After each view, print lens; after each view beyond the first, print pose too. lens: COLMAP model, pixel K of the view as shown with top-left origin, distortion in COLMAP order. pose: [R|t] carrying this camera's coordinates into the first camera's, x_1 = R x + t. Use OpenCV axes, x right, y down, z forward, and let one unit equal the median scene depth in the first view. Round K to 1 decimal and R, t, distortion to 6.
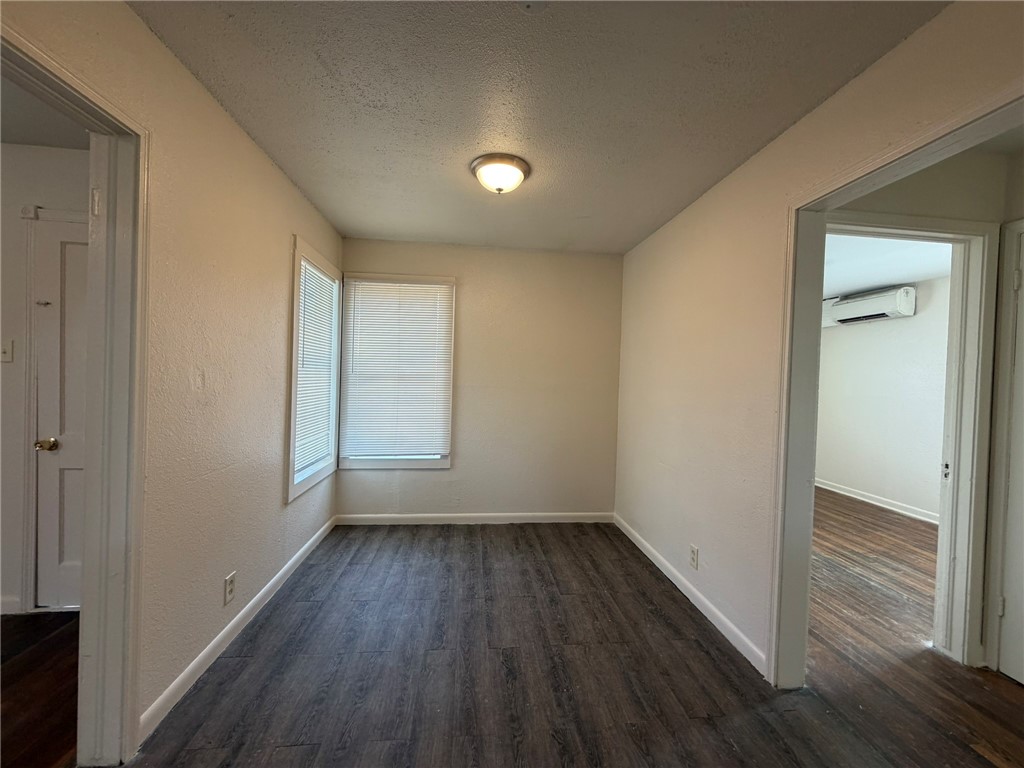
lens RADIAL K [[410.2, 0, 510.5], [0, 410.2, 381.3], [0, 0, 1]] dist [0.001865, -0.000312]
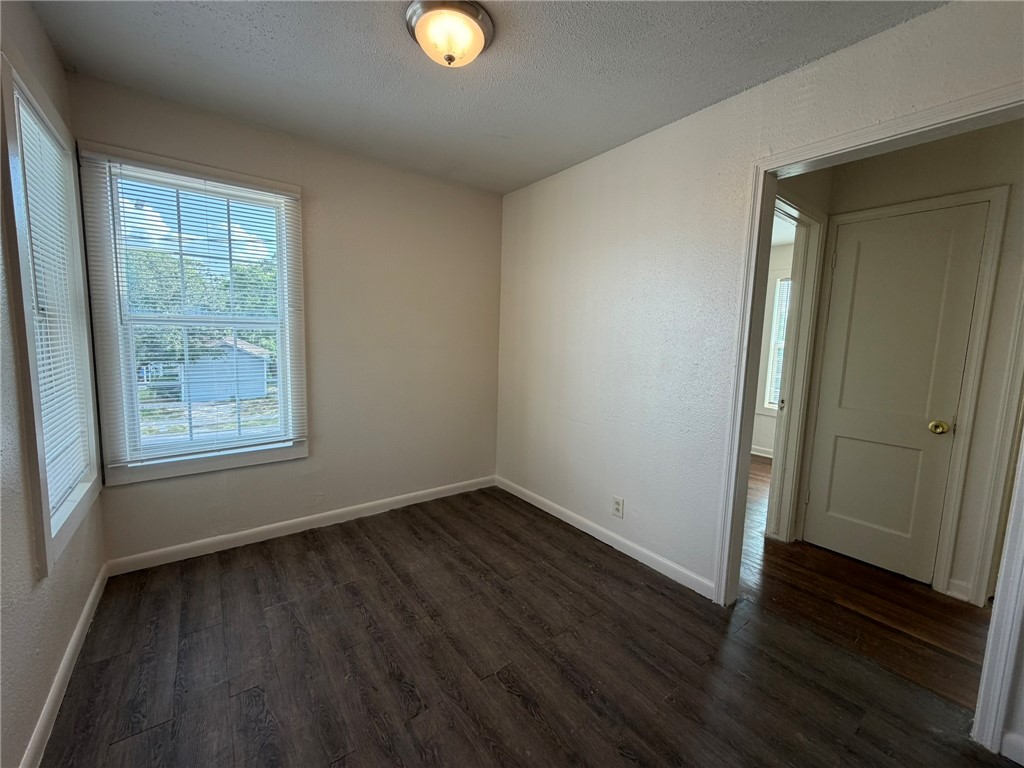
lens RADIAL K [[410.2, 0, 508.7], [0, 410.2, 382.1], [0, 0, 1]] dist [0.001865, -0.000312]
pose [[0.855066, -0.060066, 0.515029, -0.269822], [0.002125, 0.993665, 0.112358, -0.004365], [-0.518515, -0.094979, 0.849777, 0.255166]]
